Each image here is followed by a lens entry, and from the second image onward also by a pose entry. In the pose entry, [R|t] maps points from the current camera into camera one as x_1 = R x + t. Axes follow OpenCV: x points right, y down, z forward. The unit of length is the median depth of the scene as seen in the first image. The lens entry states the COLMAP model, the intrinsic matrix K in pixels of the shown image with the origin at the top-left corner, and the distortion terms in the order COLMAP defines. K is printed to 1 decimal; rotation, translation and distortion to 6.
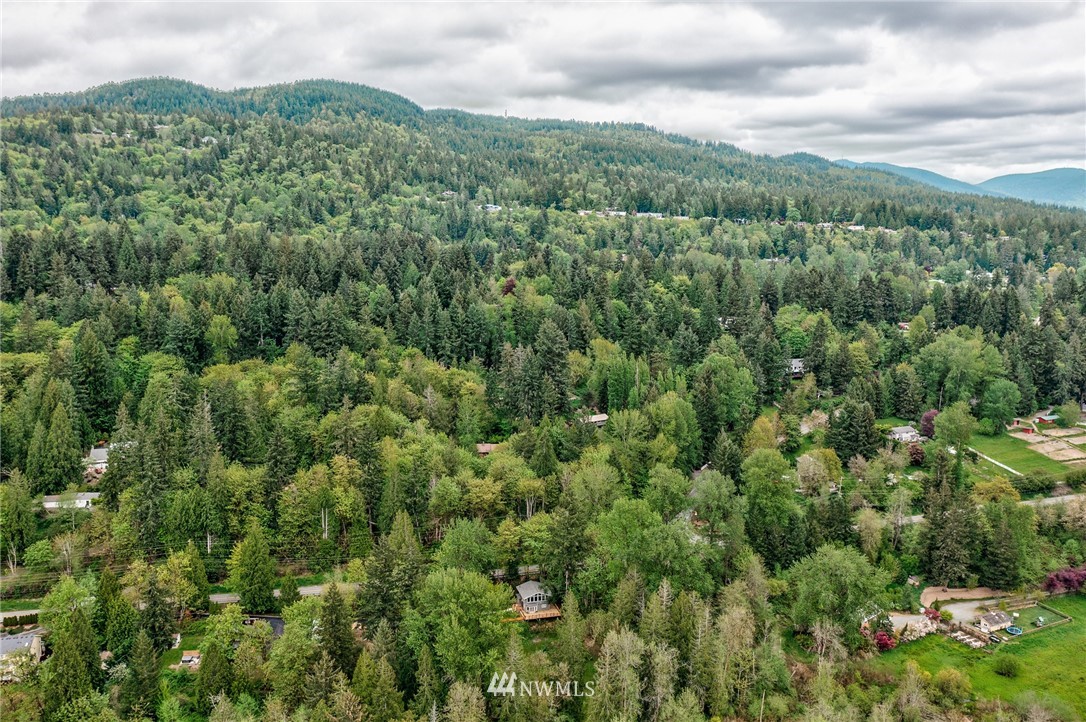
lens RADIAL K [[866.5, 0, 543.0], [0, 866.5, 361.0], [0, 0, 1]] dist [0.005384, 0.004605]
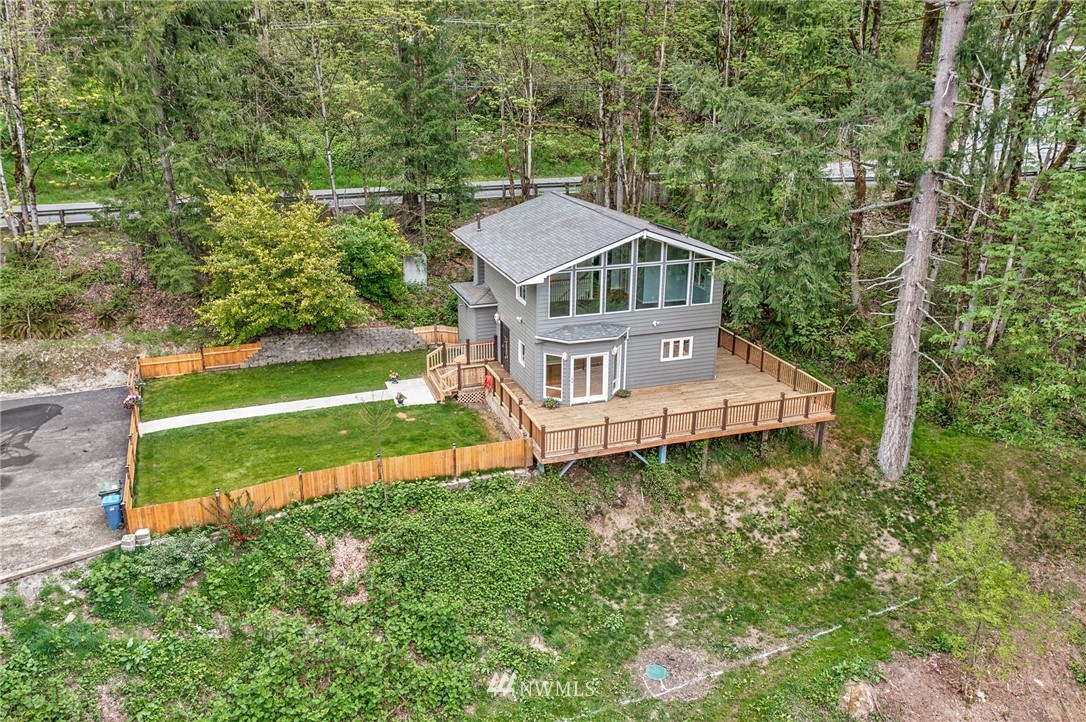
lens RADIAL K [[866.5, 0, 543.0], [0, 866.5, 361.0], [0, 0, 1]] dist [0.005384, 0.004605]
pose [[0.997600, -0.018044, 0.066852, -0.026739], [0.006321, 0.985150, 0.171578, 0.265954], [-0.068955, -0.170743, 0.982900, 0.890280]]
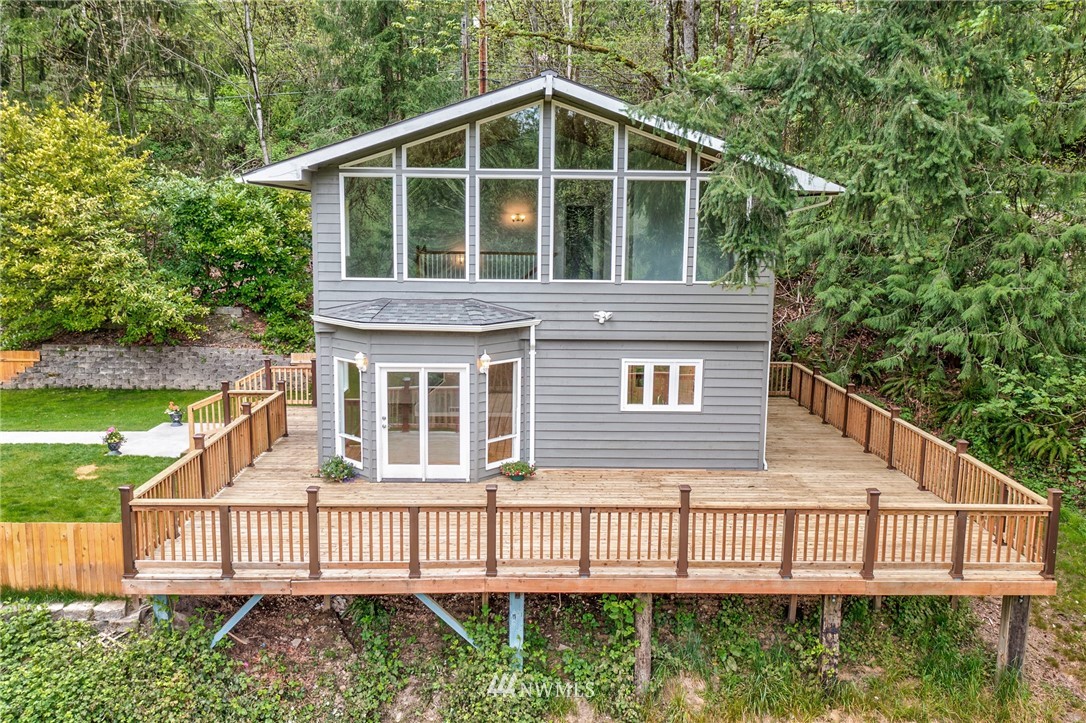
lens RADIAL K [[866.5, 0, 543.0], [0, 866.5, 361.5], [0, 0, 1]] dist [0.005384, 0.004605]
pose [[0.968188, 0.051143, -0.244942, 0.006954], [-0.053068, 0.998590, -0.001258, 0.284812], [0.244533, 0.014217, 0.969537, 0.957558]]
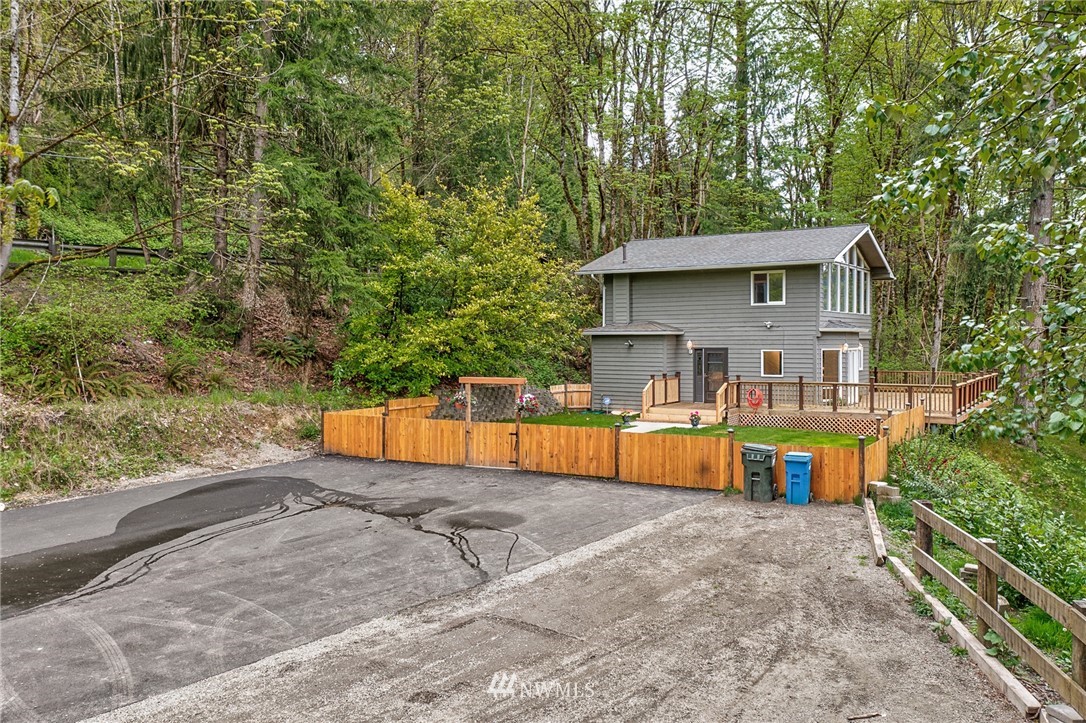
lens RADIAL K [[891.6, 0, 543.0], [0, 891.6, 361.5], [0, 0, 1]] dist [0.001039, 0.002239]
pose [[0.739893, -0.019218, 0.672450, -0.119115], [0.117276, 0.987970, -0.100802, 0.293828], [-0.662423, 0.153445, 0.733246, 0.948169]]
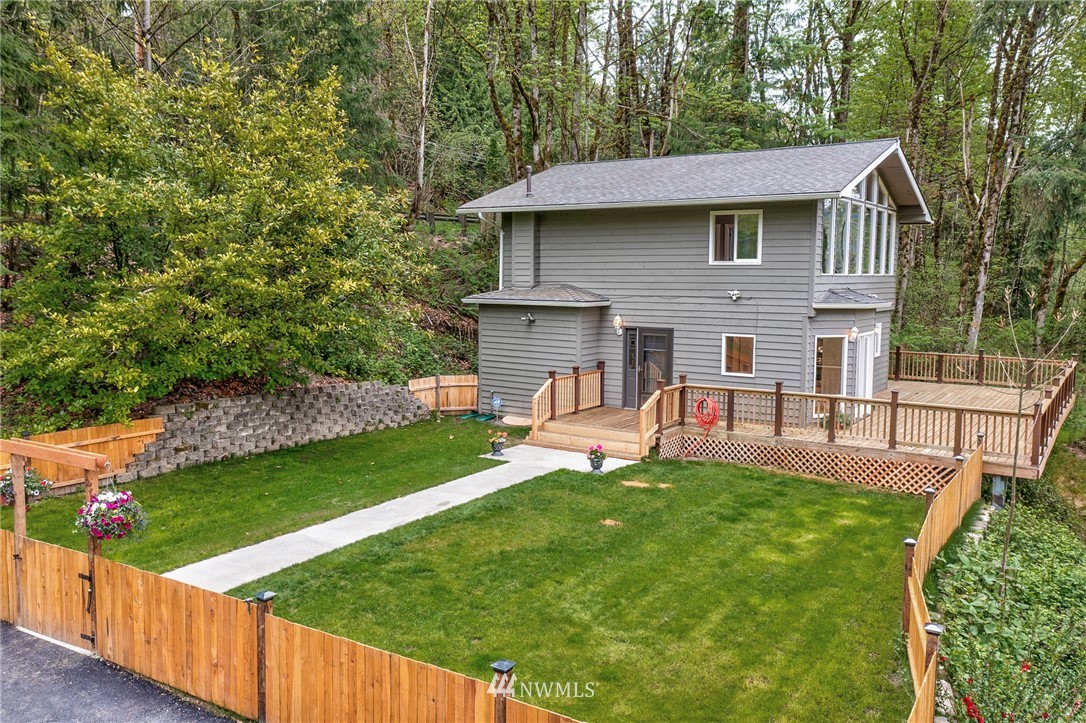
lens RADIAL K [[866.5, 0, 543.0], [0, 866.5, 361.5], [0, 0, 1]] dist [0.005384, 0.004605]
pose [[0.757235, -0.060570, 0.650327, -0.079771], [0.103297, 0.994266, -0.027674, 0.286869], [-0.644922, 0.088132, 0.759150, 0.968426]]
